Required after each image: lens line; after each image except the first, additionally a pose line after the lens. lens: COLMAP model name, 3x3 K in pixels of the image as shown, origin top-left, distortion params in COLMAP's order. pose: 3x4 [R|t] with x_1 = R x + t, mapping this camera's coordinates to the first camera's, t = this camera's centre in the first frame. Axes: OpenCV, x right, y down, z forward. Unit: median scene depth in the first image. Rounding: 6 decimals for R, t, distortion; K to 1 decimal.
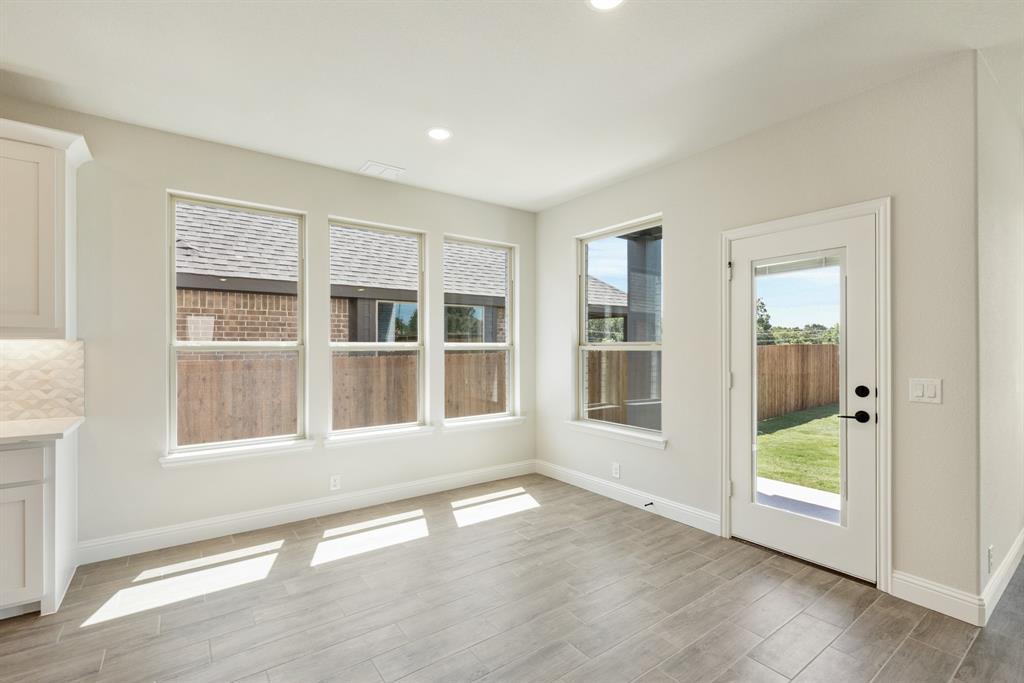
lens RADIAL K [[453.8, 0, 504.8], [0, 453.8, 348.8], [0, 0, 1]] dist [-0.001247, 0.000335]
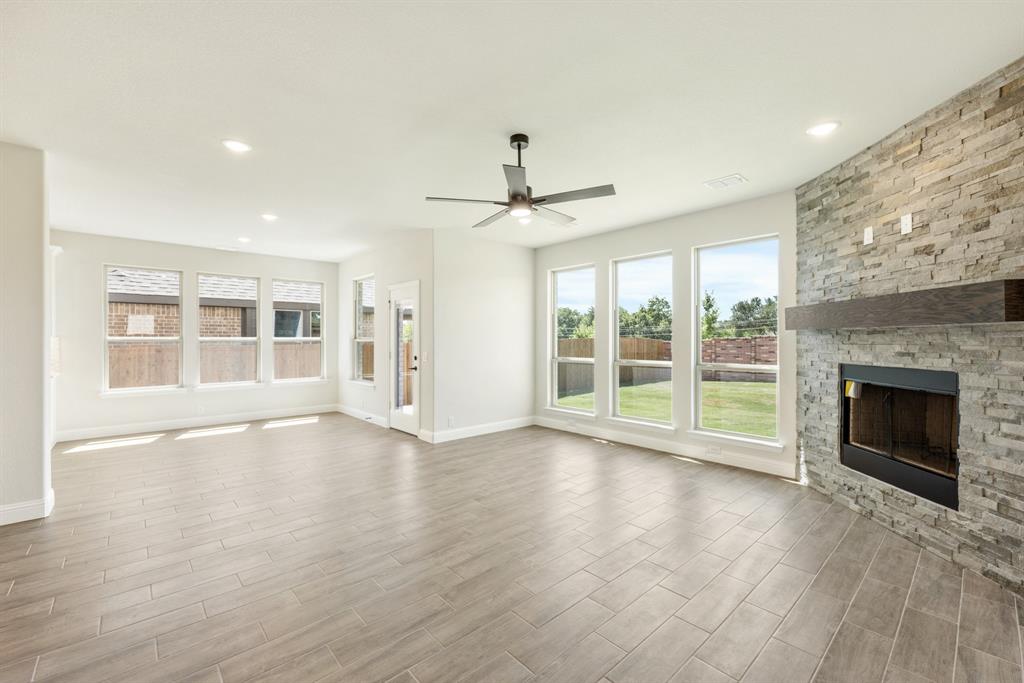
lens RADIAL K [[417.1, 0, 507.1], [0, 417.1, 344.5], [0, 0, 1]] dist [-0.001916, -0.001283]
pose [[0.993864, -0.000739, 0.110604, 0.574255], [0.000053, 0.999981, 0.006206, 0.004278], [-0.110607, -0.006162, 0.993845, -0.711056]]
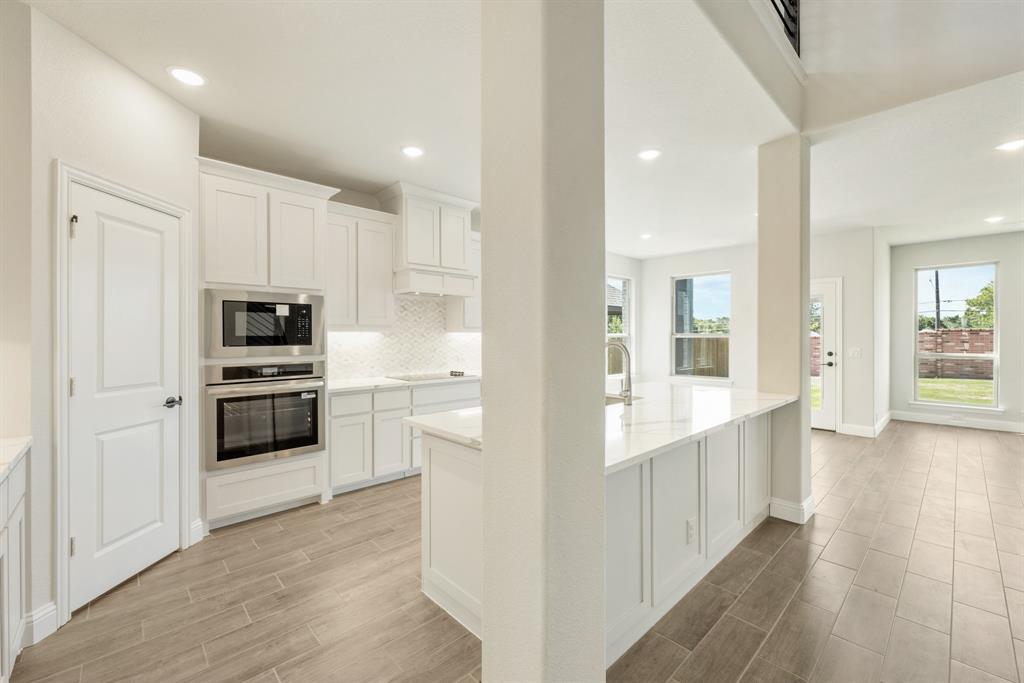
lens RADIAL K [[417.1, 0, 513.1], [0, 417.1, 332.6], [0, 0, 1]] dist [-0.001916, -0.001283]
pose [[0.990965, 0.001762, 0.134110, -0.695118], [-0.000285, 0.999939, -0.011035, 0.001674], [-0.134122, 0.010897, 0.990905, -0.577934]]
